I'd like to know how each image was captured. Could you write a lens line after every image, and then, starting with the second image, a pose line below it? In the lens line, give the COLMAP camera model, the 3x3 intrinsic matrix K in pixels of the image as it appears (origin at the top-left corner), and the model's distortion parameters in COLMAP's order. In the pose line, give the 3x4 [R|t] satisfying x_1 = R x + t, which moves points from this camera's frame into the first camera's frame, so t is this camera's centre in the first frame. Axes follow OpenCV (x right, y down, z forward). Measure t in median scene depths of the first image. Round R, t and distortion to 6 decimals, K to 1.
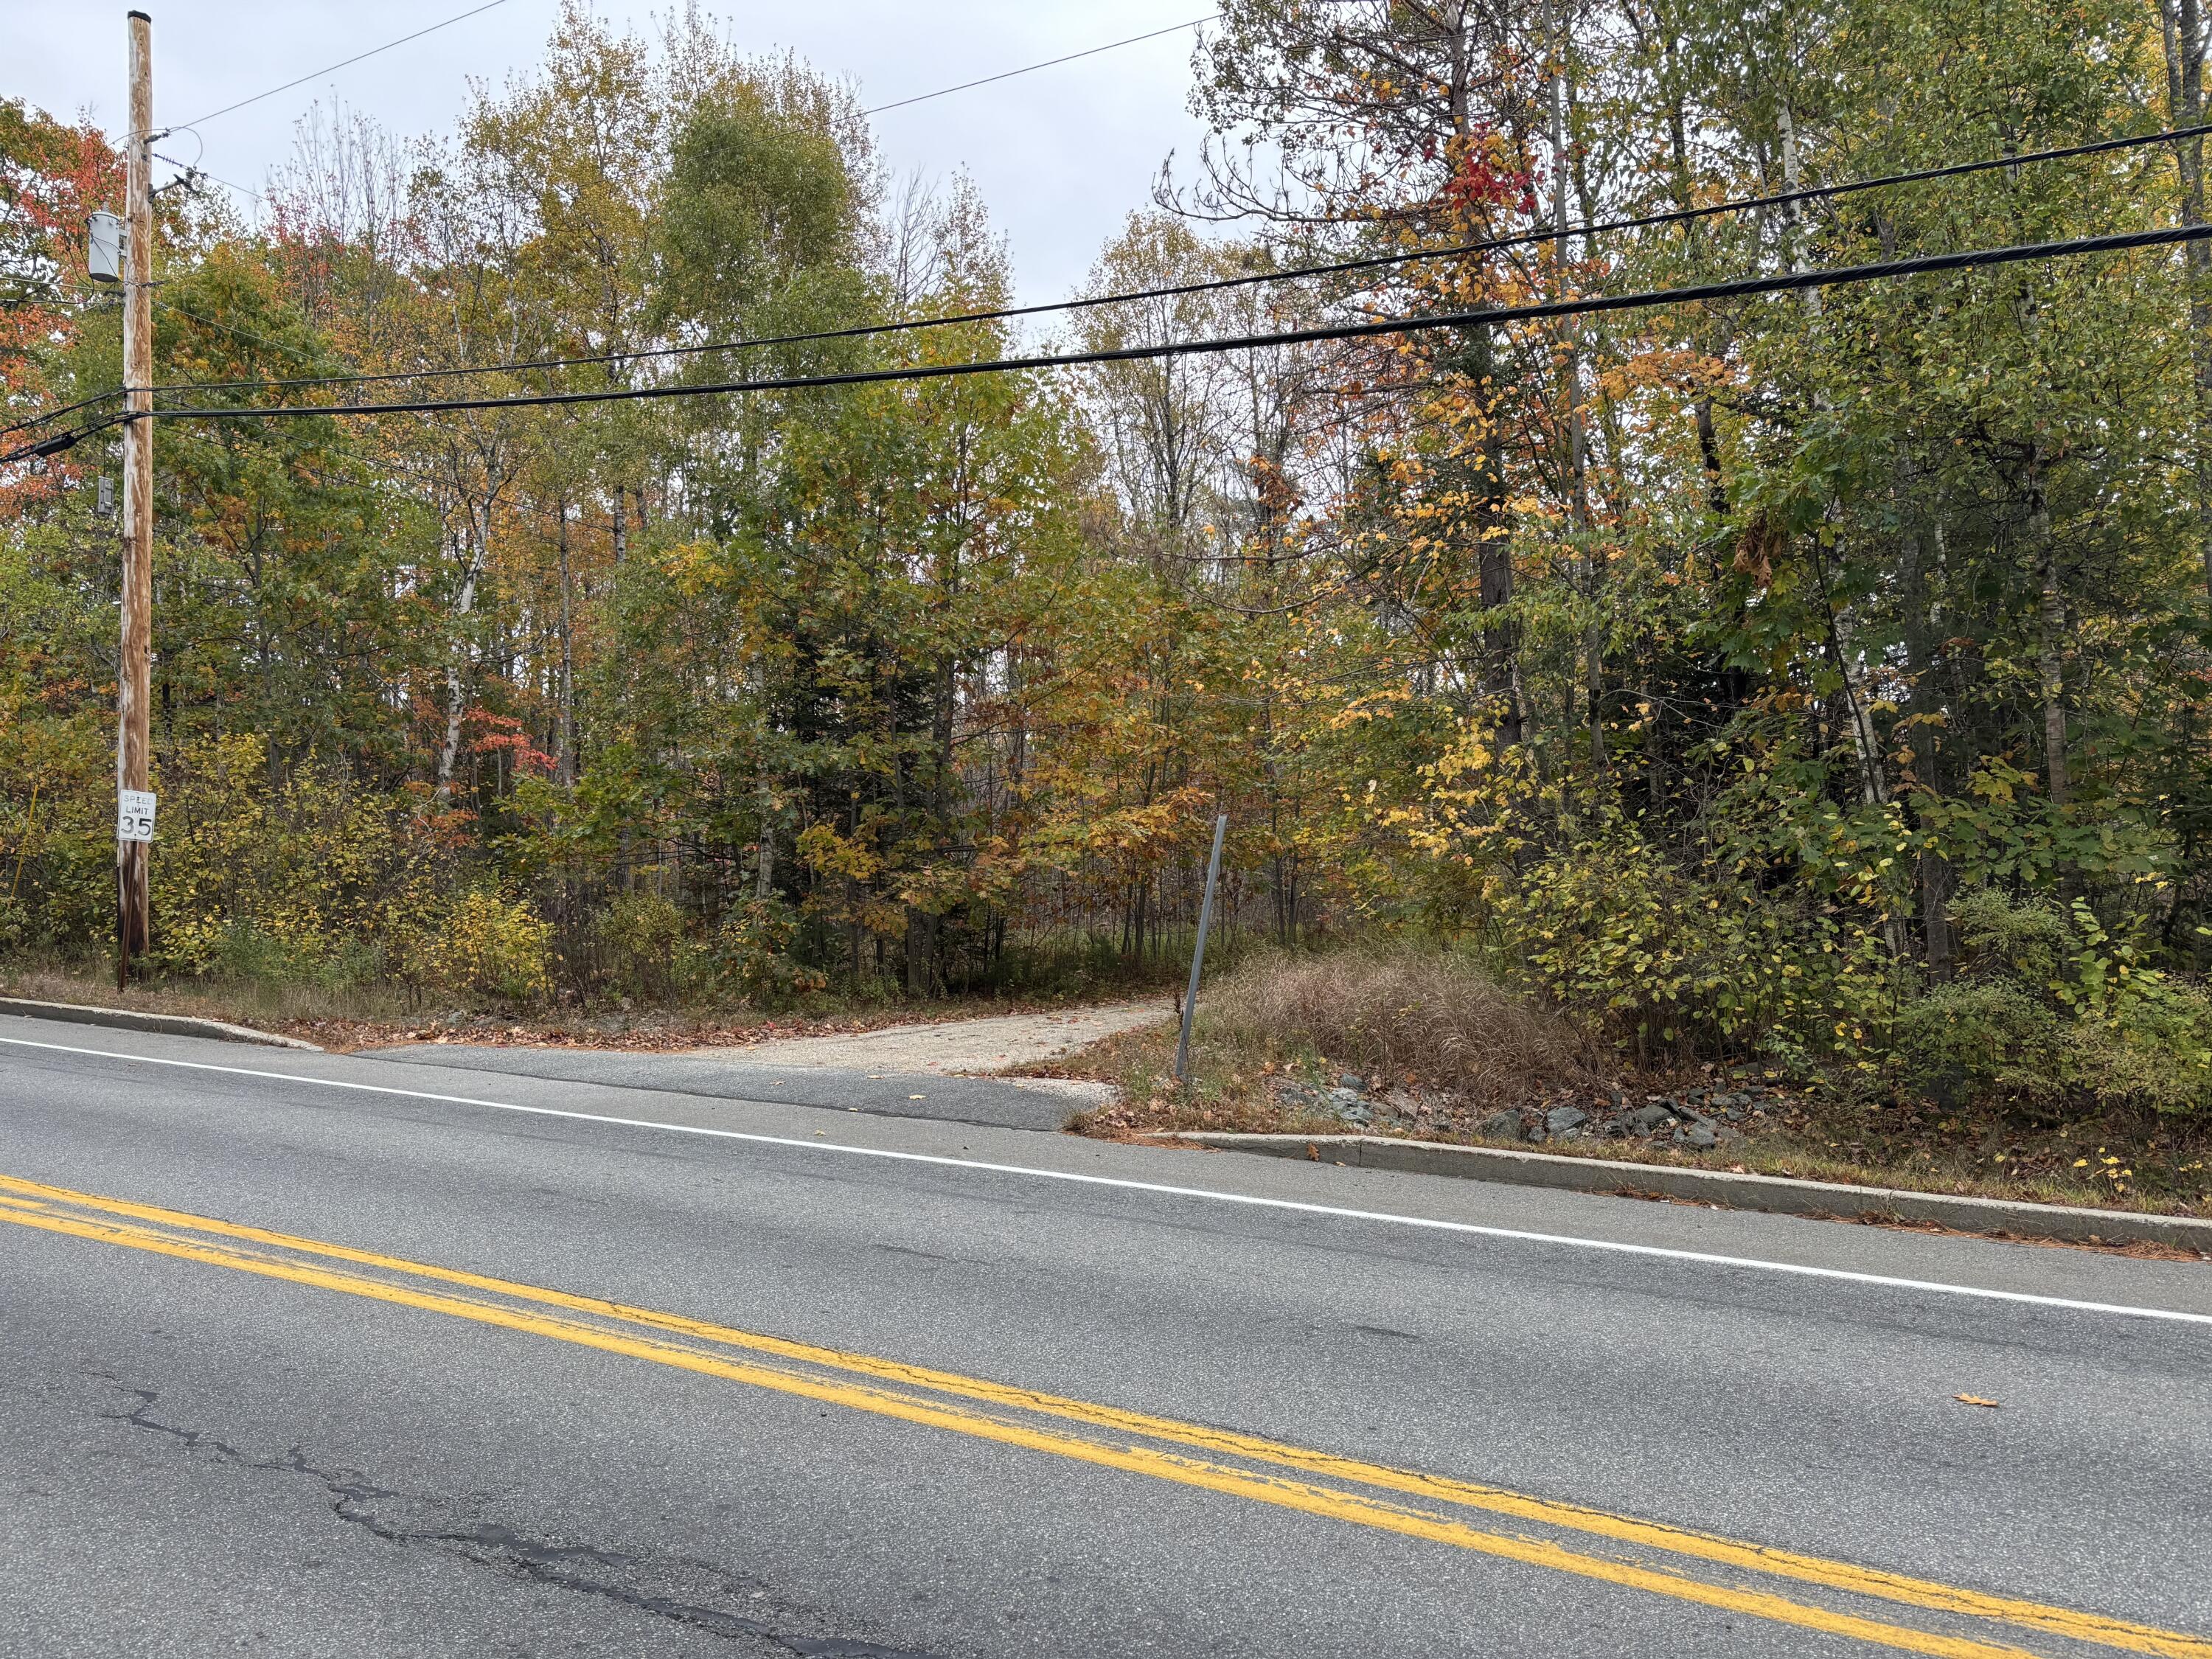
lens RADIAL K [[1626.7, 0, 1078.9], [0, 1626.7, 835.9], [0, 0, 1]] dist [0.058018, -0.056342]
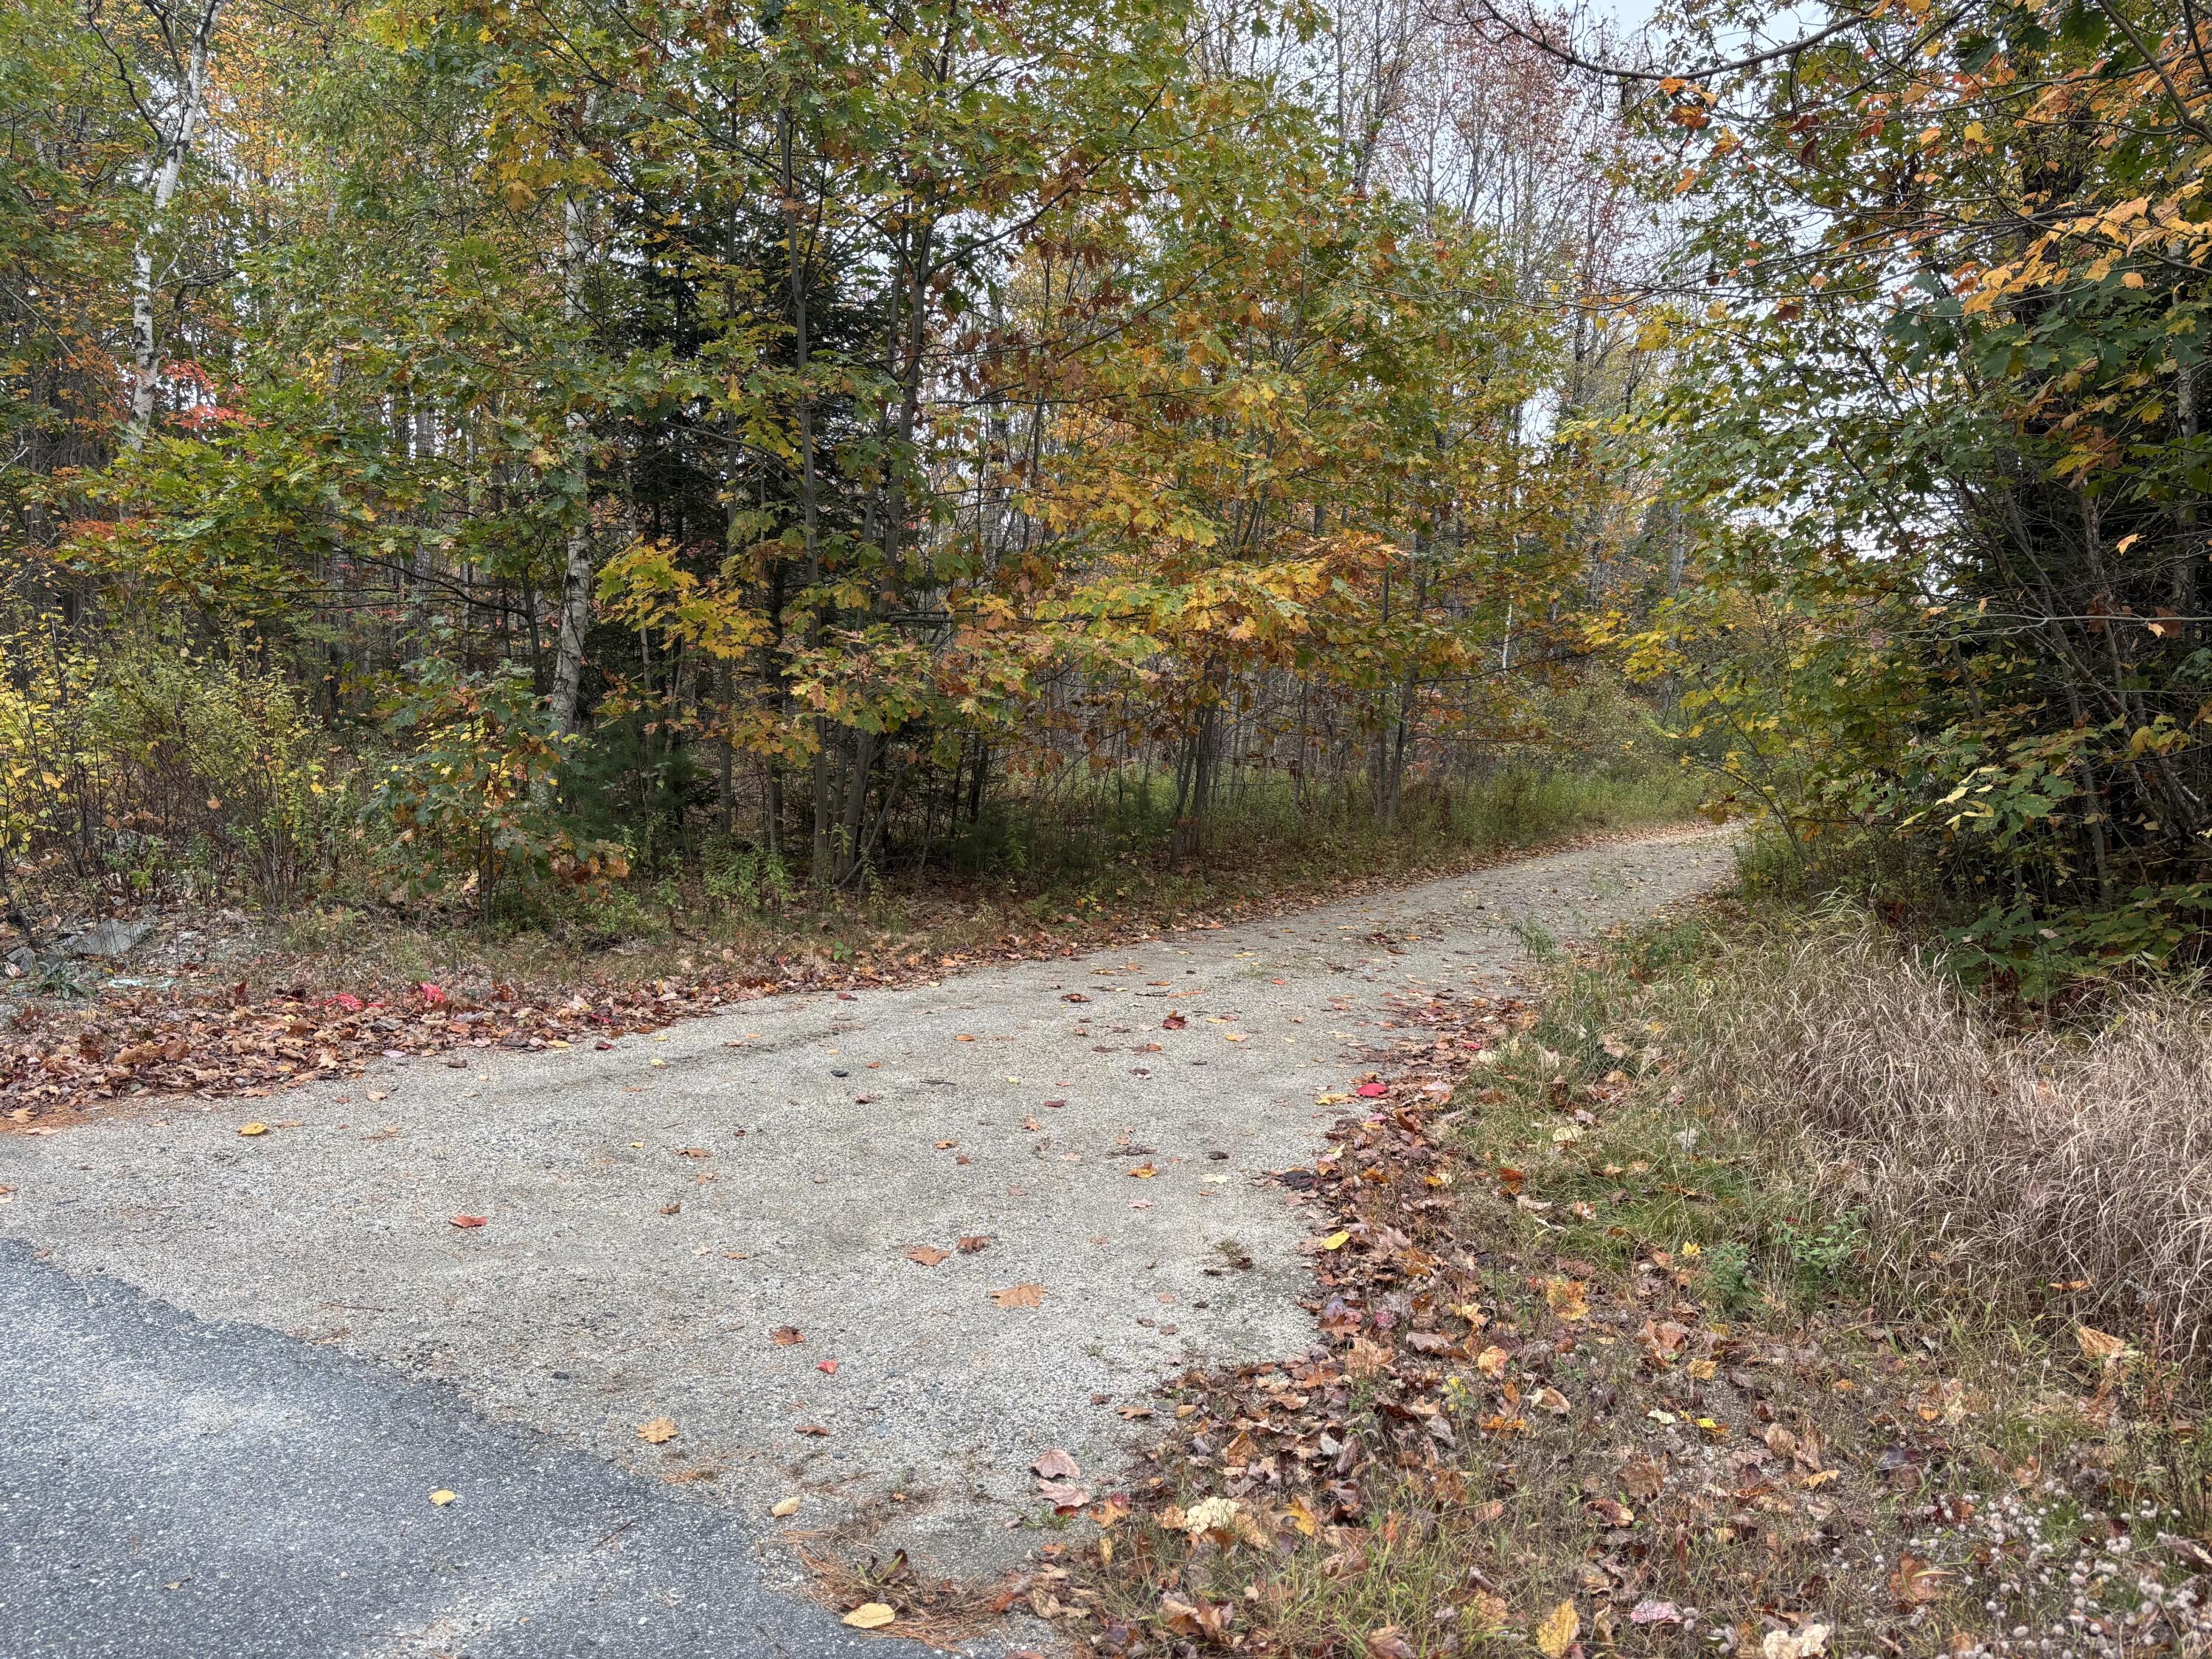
lens RADIAL K [[1626.7, 0, 1078.9], [0, 1626.7, 835.9], [0, 0, 1]] dist [0.058018, -0.056342]
pose [[0.997303, 0.065537, 0.033052, -0.027749], [-0.068676, 0.992096, 0.105019, 0.015448], [-0.025908, -0.107006, 0.993921, 0.359906]]
